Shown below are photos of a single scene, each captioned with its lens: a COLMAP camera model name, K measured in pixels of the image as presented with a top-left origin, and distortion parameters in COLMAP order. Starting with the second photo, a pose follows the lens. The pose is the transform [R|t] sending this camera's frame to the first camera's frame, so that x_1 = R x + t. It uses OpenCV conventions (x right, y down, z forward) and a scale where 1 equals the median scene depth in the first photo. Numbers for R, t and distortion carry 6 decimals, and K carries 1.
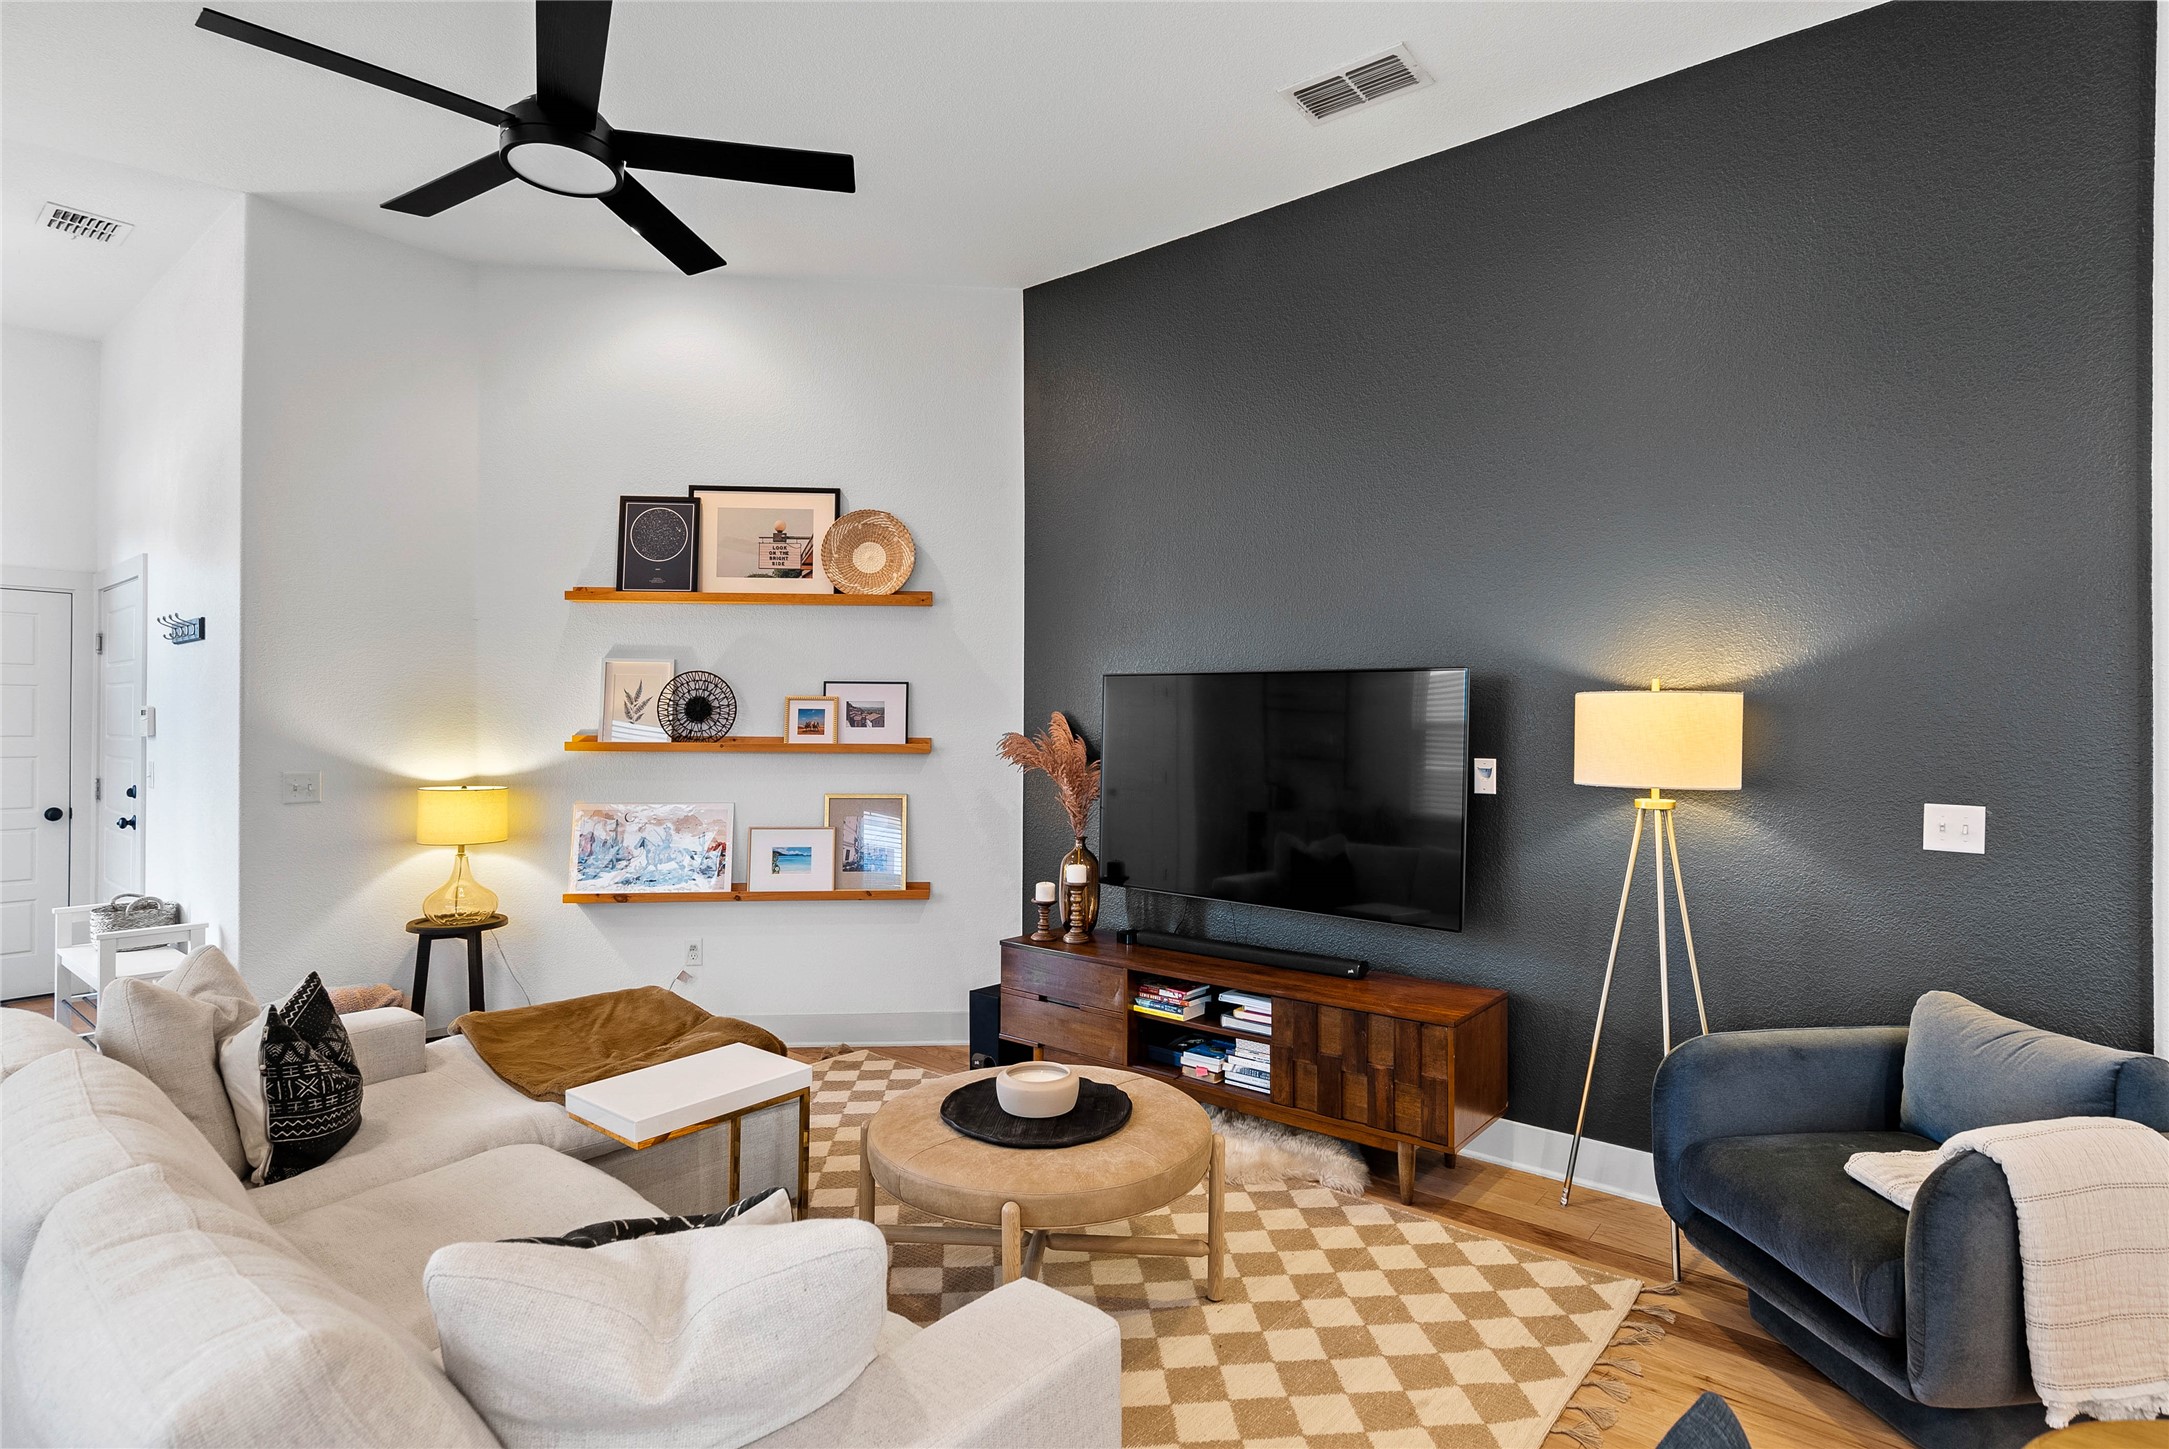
lens RADIAL K [[1092.6, 0, 1077.4], [0, 1092.6, 726.0], [0, 0, 1]] dist [0.004621, 0.000396]
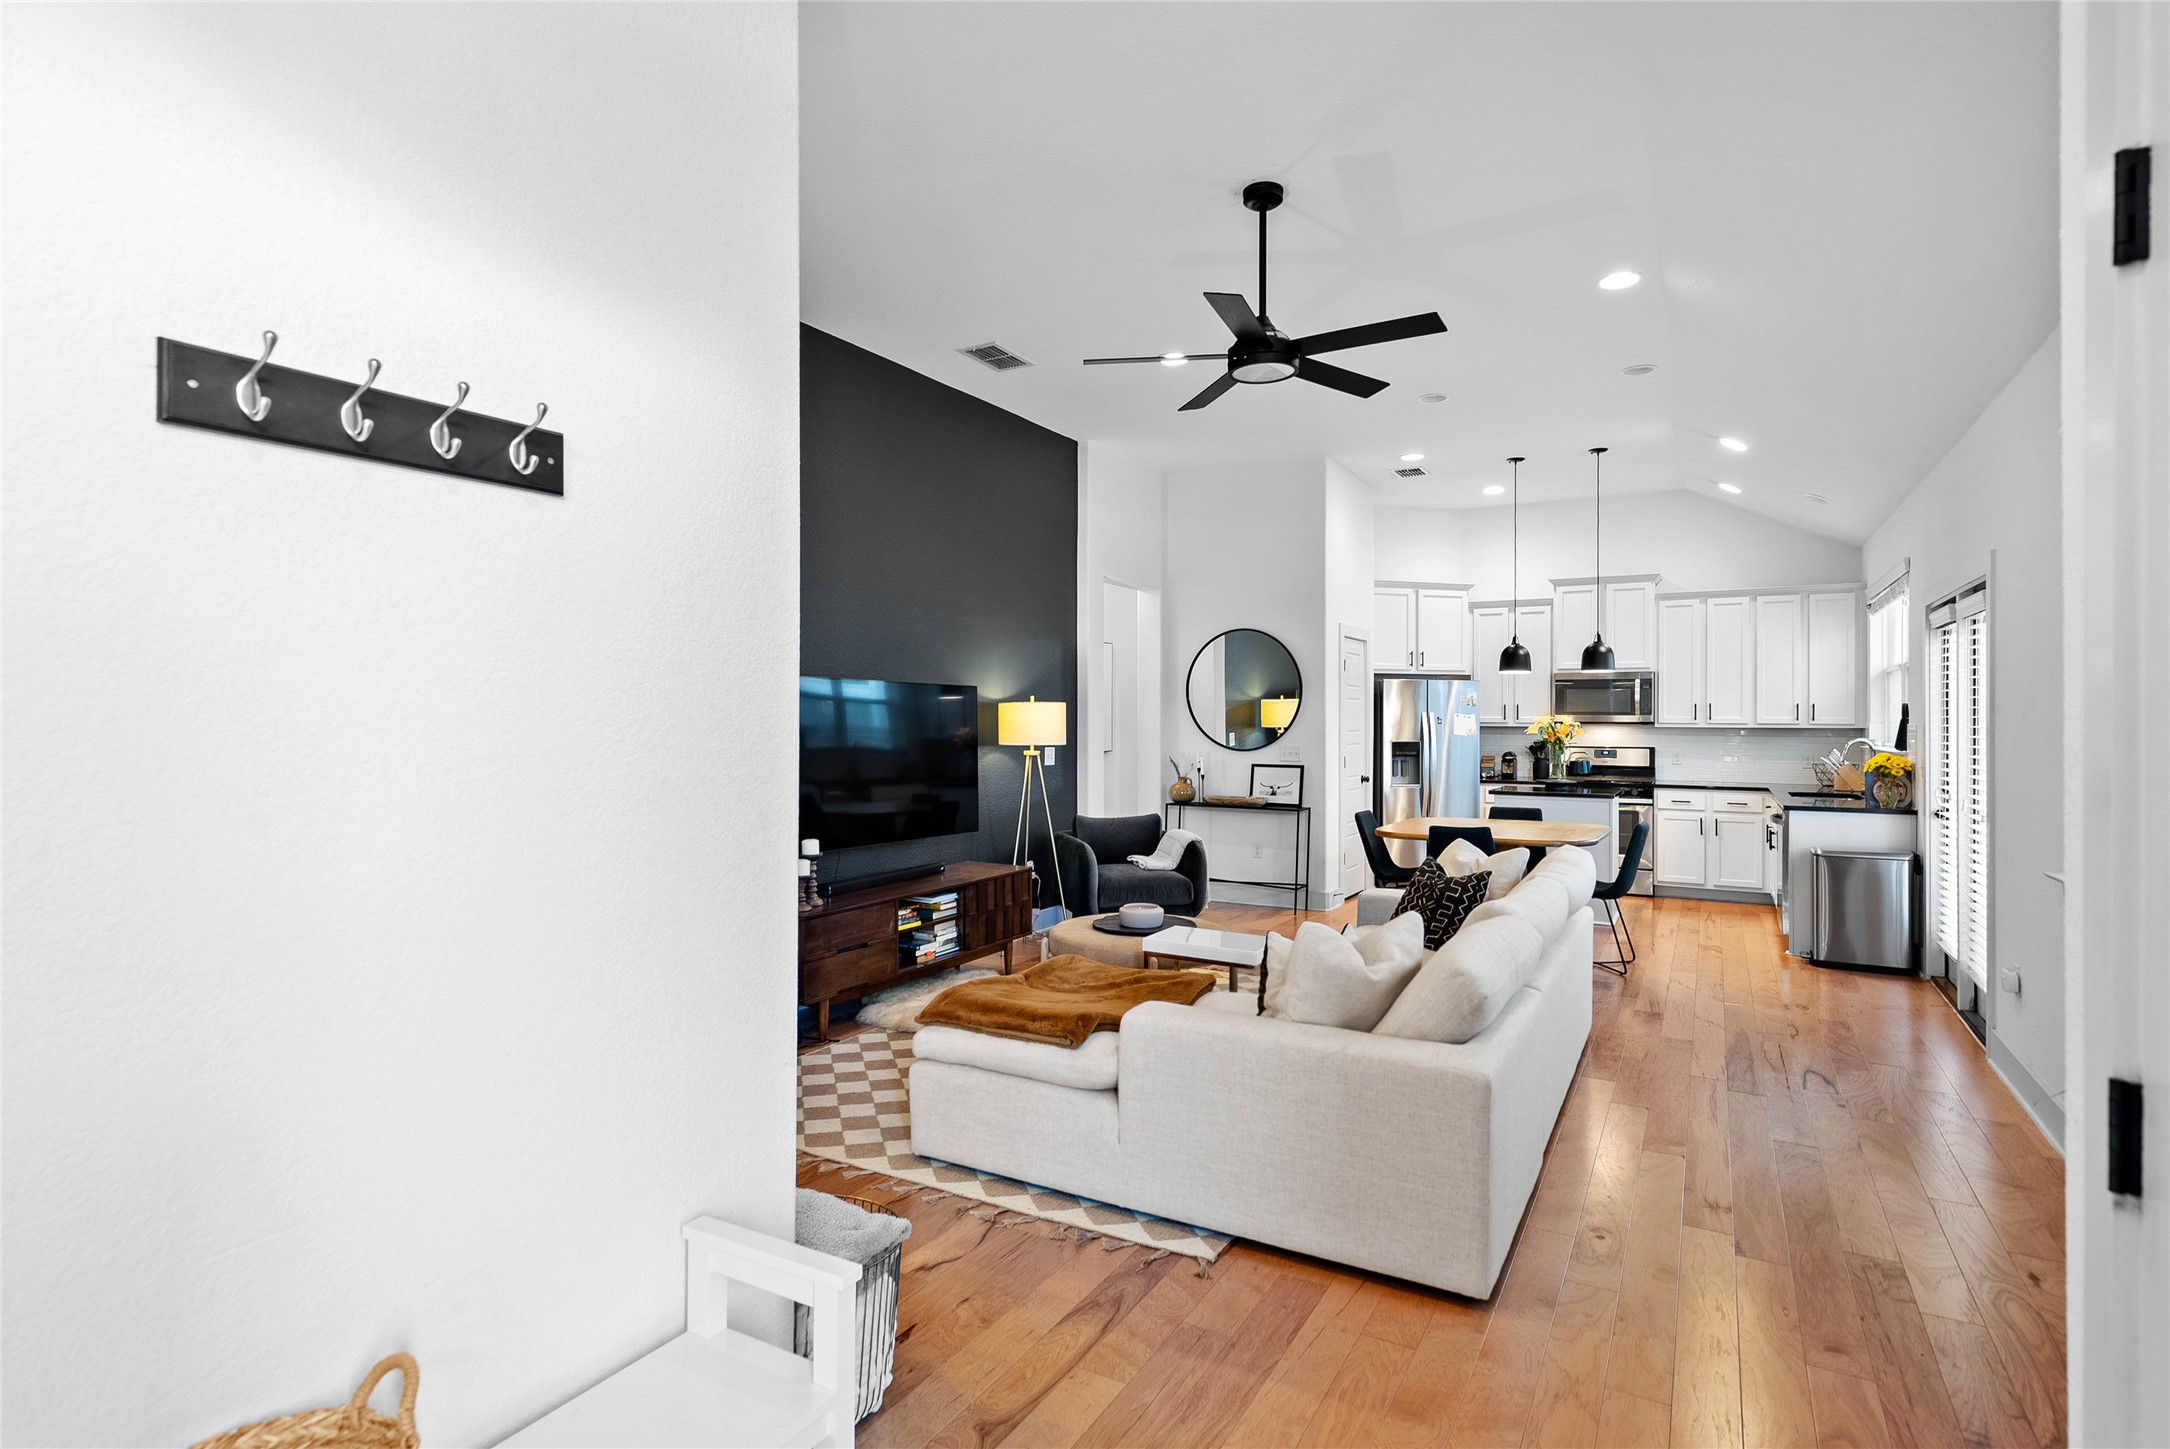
lens RADIAL K [[1093.1, 0, 1077.8], [0, 1093.1, 726.0], [0, 0, 1]] dist [0.004621, 0.000396]
pose [[-0.160814, -0.014115, 0.986884, -1.075609], [0.001387, 0.999894, 0.014527, -0.009398], [-0.986984, 0.003705, -0.160777, 0.818993]]
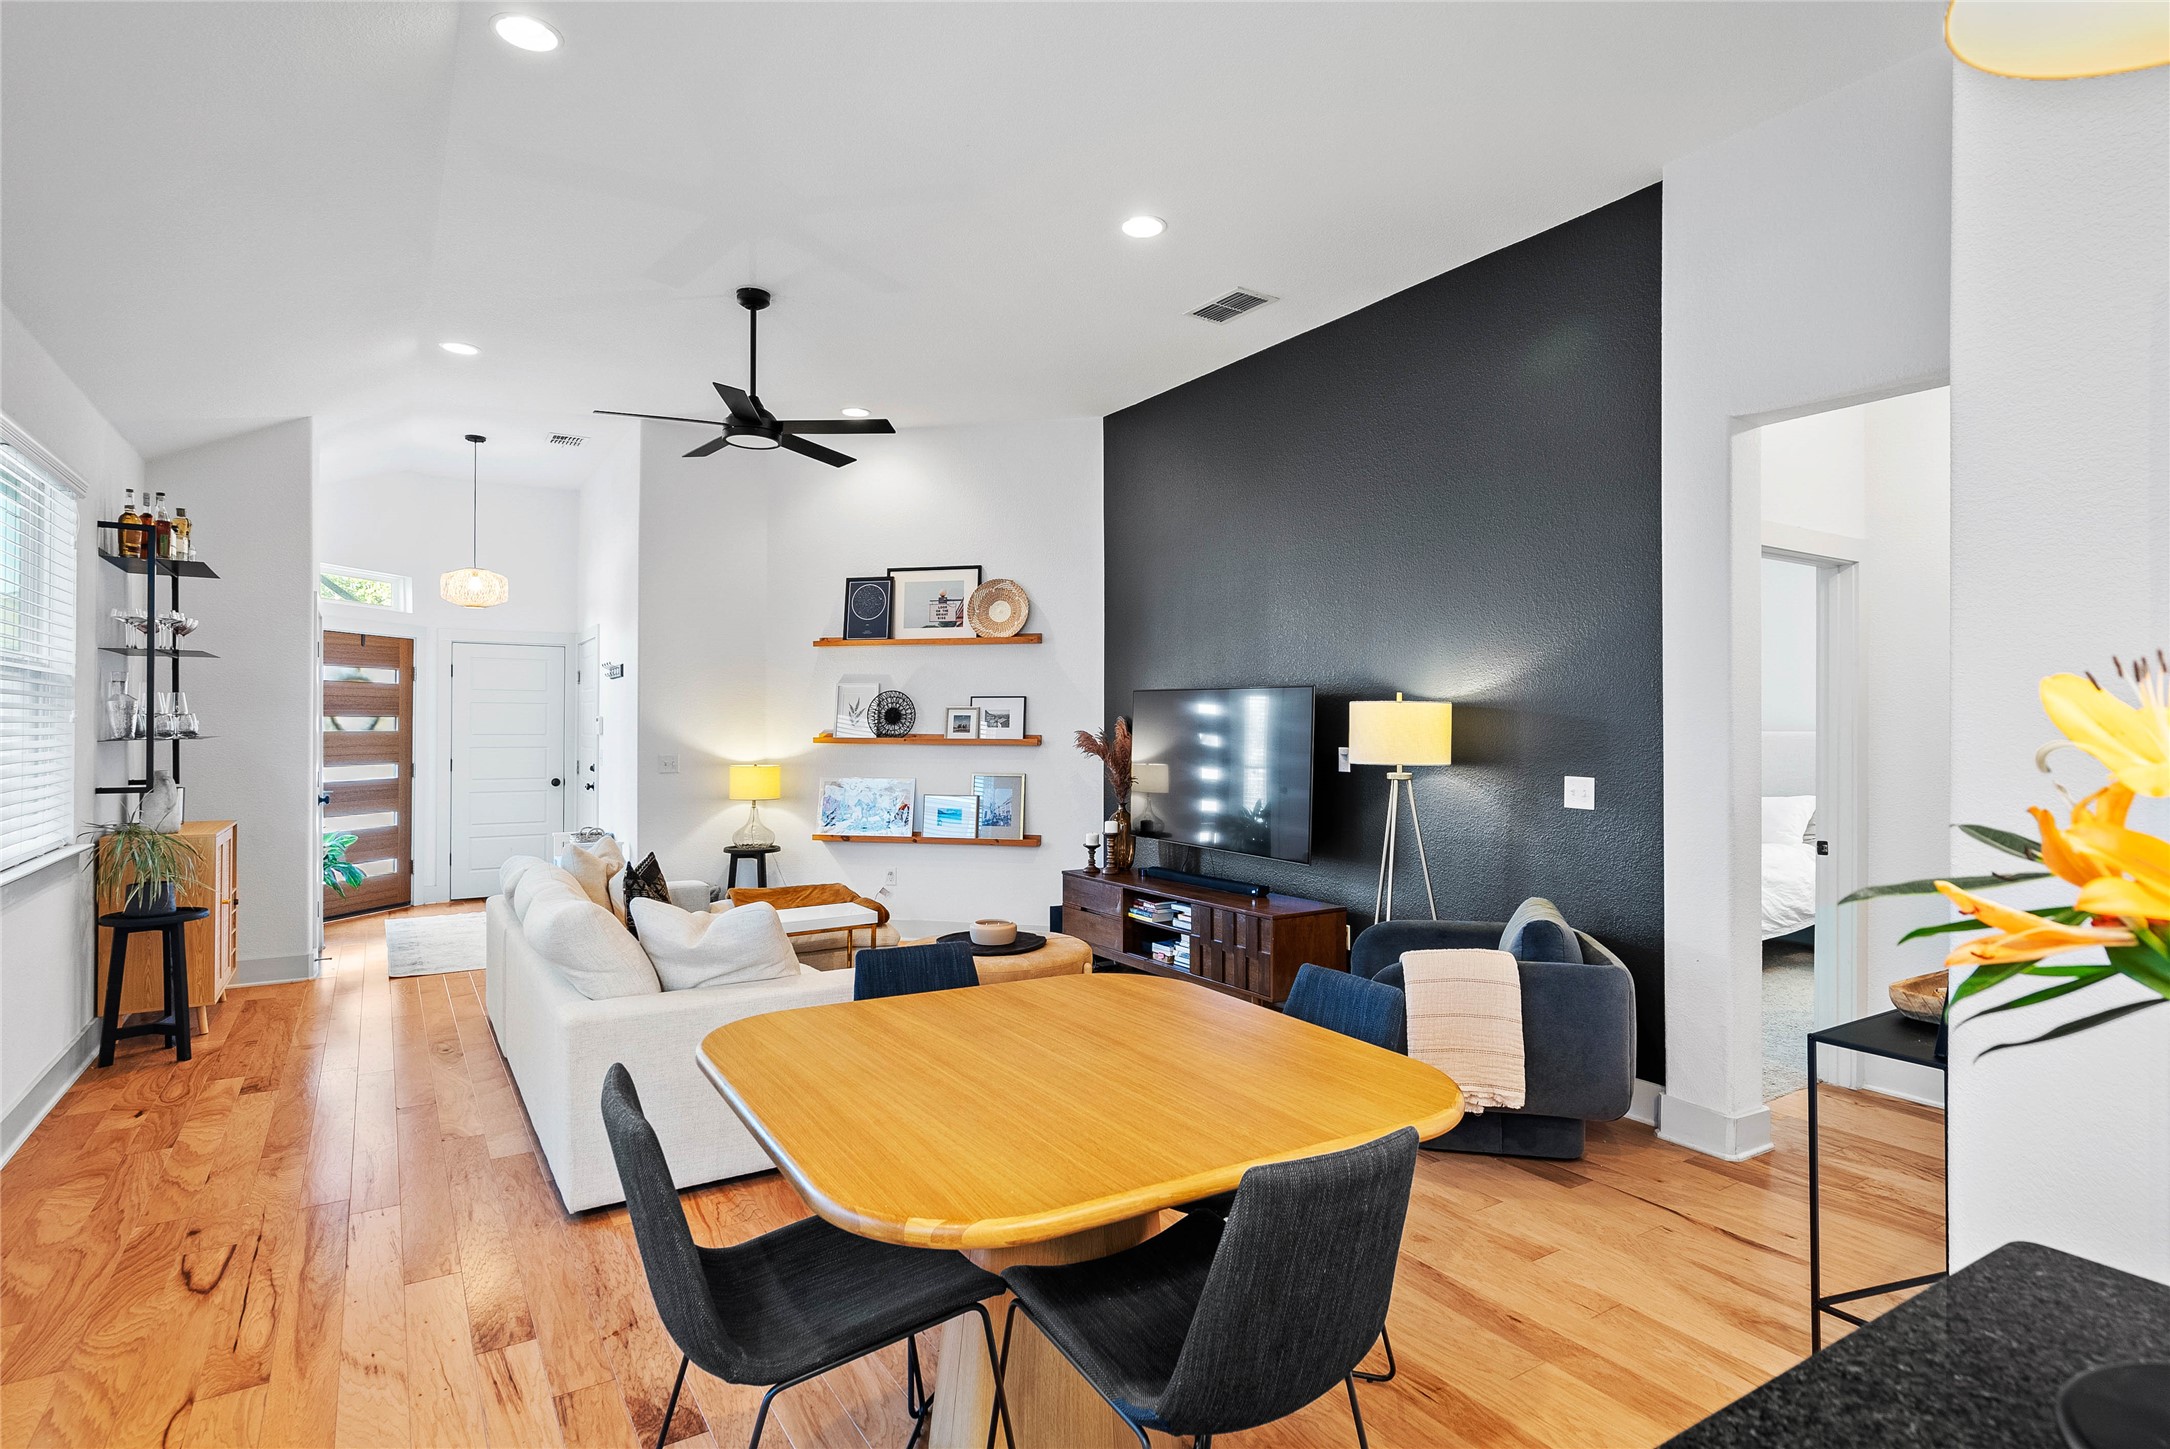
lens RADIAL K [[1093.1, 0, 1077.8], [0, 1093.1, 726.0], [0, 0, 1]] dist [0.004621, 0.000396]
pose [[0.950245, -0.002892, -0.311492, 0.371927], [0.001910, 0.999992, -0.003459, 0.004381], [0.311499, 0.002692, 0.950243, -0.363636]]
